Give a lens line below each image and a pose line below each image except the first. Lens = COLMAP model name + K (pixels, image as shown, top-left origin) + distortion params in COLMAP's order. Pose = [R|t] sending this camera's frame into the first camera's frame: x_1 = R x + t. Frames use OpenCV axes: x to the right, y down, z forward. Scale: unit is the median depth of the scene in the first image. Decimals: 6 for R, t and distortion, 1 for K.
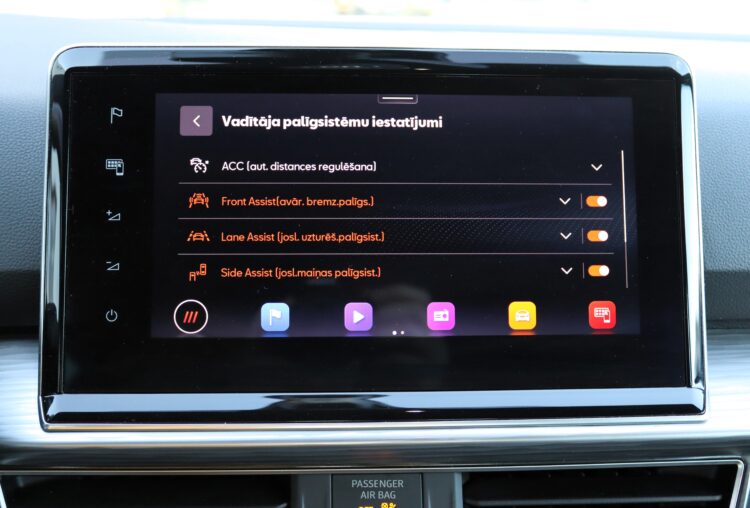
lens RADIAL K [[849.1, 0, 386.1], [0, 849.1, 284.2], [0, 0, 1]] dist [0.003520, -0.000797]
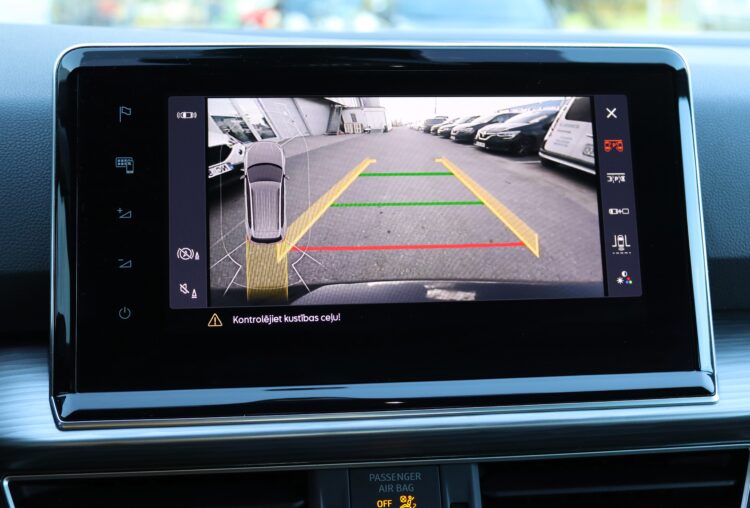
lens RADIAL K [[1056.3, 0, 375.0], [0, 1056.3, 254.0], [0, 0, 1]] dist [0.015530, 0.048119]
pose [[0.998068, -0.020049, 0.058805, -0.100853], [0.024510, 0.996796, -0.076139, 0.068556], [-0.057090, 0.077433, 0.995362, -0.248500]]
